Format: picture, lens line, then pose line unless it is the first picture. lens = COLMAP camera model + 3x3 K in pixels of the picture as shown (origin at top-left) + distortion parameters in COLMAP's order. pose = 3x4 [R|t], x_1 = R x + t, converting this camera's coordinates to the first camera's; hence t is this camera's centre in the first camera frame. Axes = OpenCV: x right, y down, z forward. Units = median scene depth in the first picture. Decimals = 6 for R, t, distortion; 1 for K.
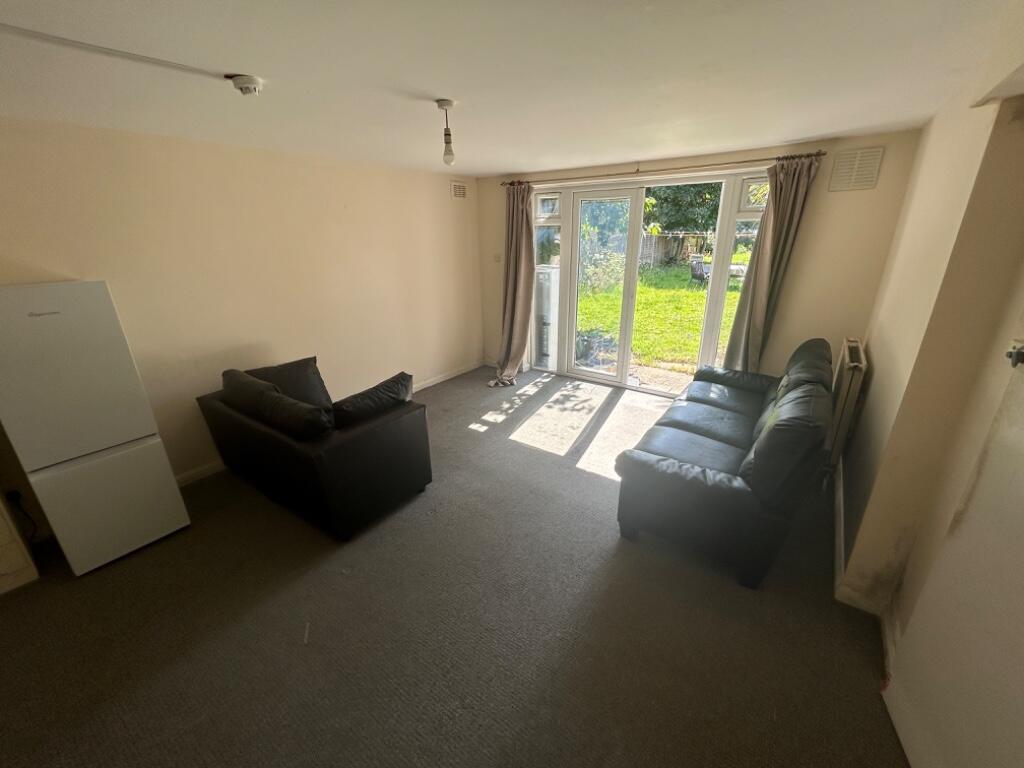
lens RADIAL K [[415.1, 0, 503.5], [0, 415.1, 379.8], [0, 0, 1]] dist [0.012762, -0.000323]
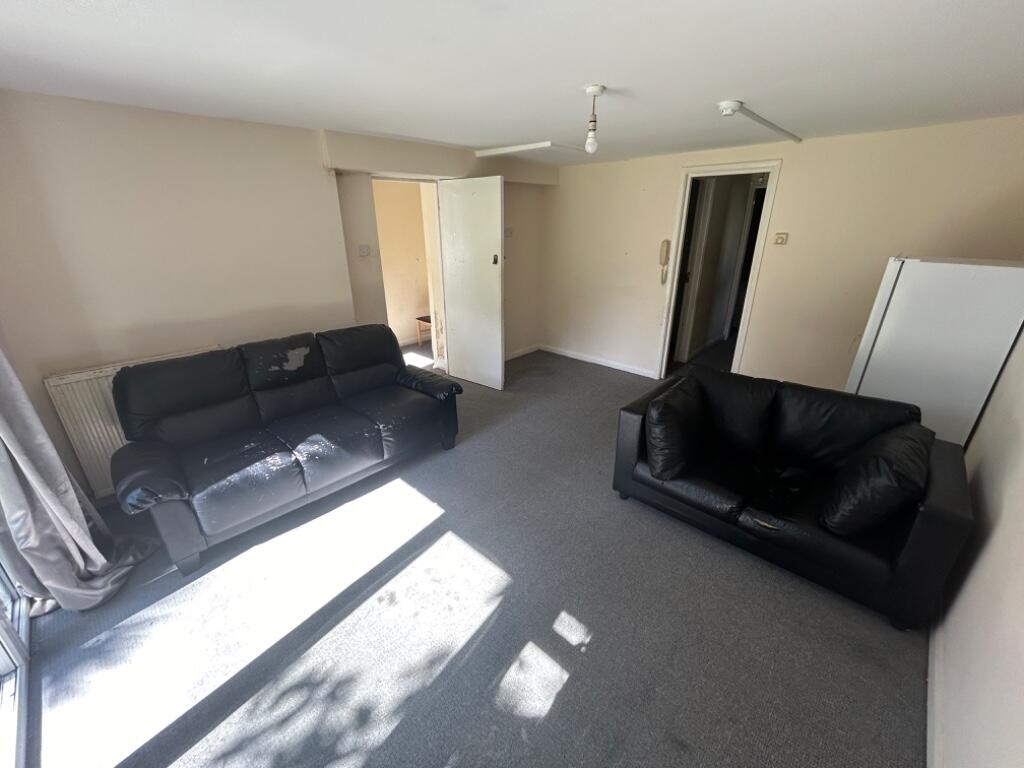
lens RADIAL K [[415.1, 0, 513.5], [0, 415.1, 382.4], [0, 0, 1]] dist [0.012762, -0.000323]
pose [[-0.986643, -0.039696, 0.157990, -0.064276], [0.075309, 0.748844, 0.658454, -0.381818], [-0.144447, 0.661557, -0.735851, 1.054562]]
